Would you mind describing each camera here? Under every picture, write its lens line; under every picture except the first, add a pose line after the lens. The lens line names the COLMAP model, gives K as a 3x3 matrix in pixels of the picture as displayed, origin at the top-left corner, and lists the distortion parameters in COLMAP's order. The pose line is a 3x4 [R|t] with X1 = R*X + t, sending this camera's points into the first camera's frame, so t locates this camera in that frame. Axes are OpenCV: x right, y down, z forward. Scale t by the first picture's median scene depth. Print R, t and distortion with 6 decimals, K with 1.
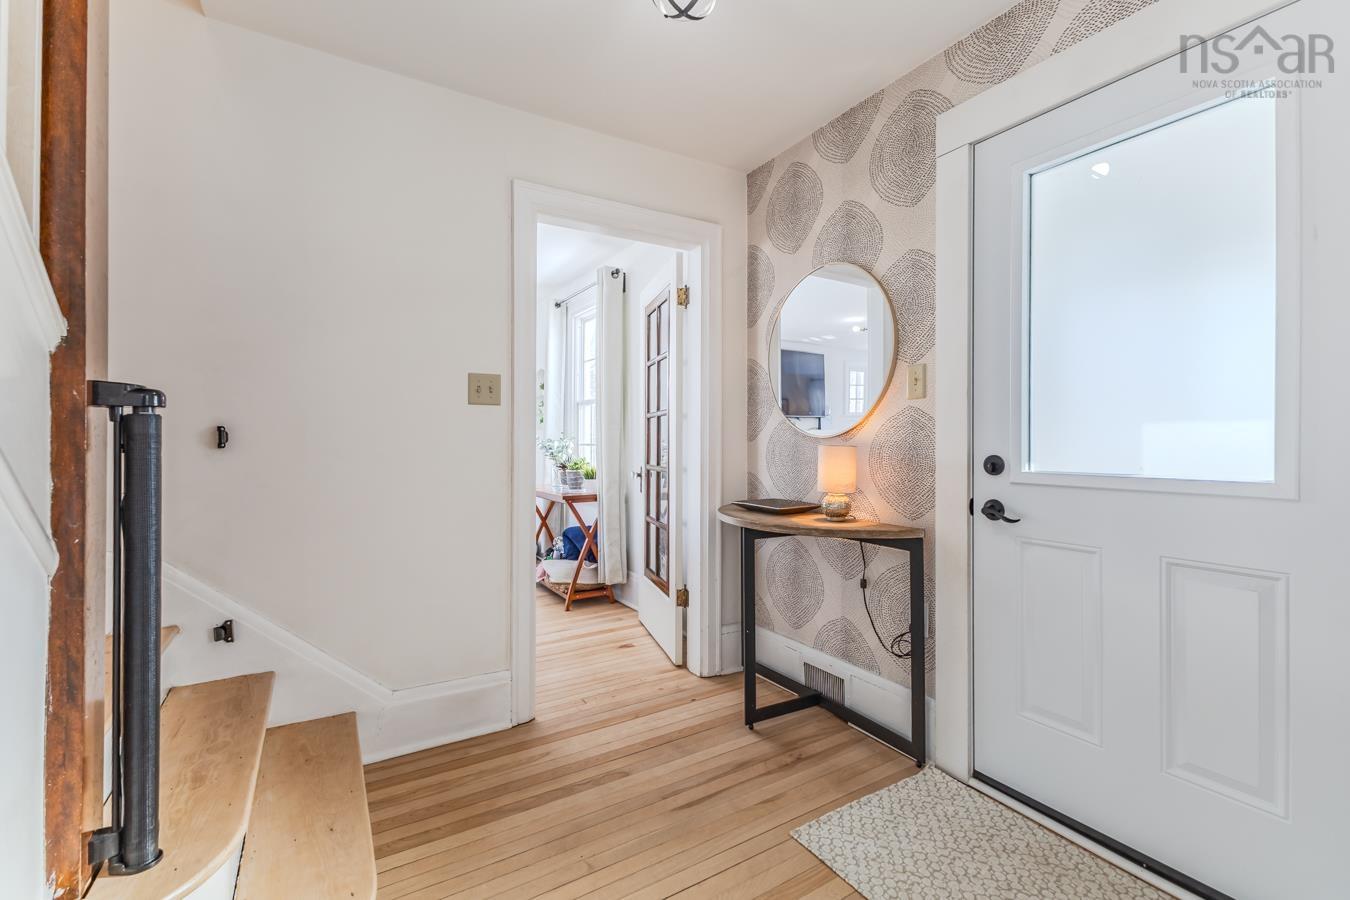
lens RADIAL K [[584.8, 0, 675.0], [0, 584.8, 444.2], [0, 0, 1]] dist [0.011316, -0.003188]
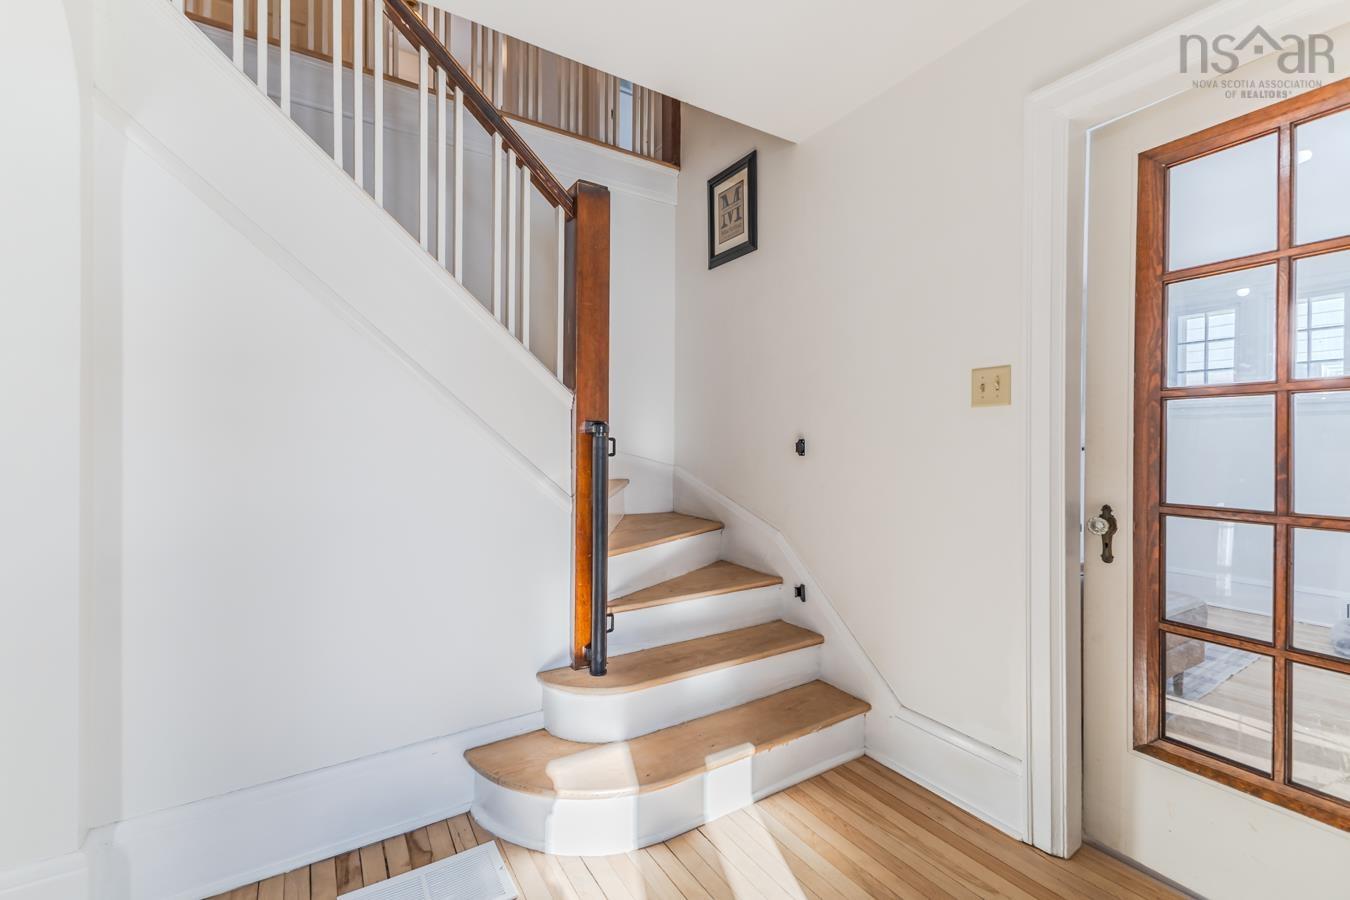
lens RADIAL K [[584.8, 0, 675.2], [0, 584.8, 447.5], [0, 0, 1]] dist [0.011316, -0.003188]
pose [[0.018730, 0.000955, -0.999824, 0.548122], [-0.003840, 0.999992, 0.000884, -0.010747], [0.999817, 0.003823, 0.018734, 0.669434]]
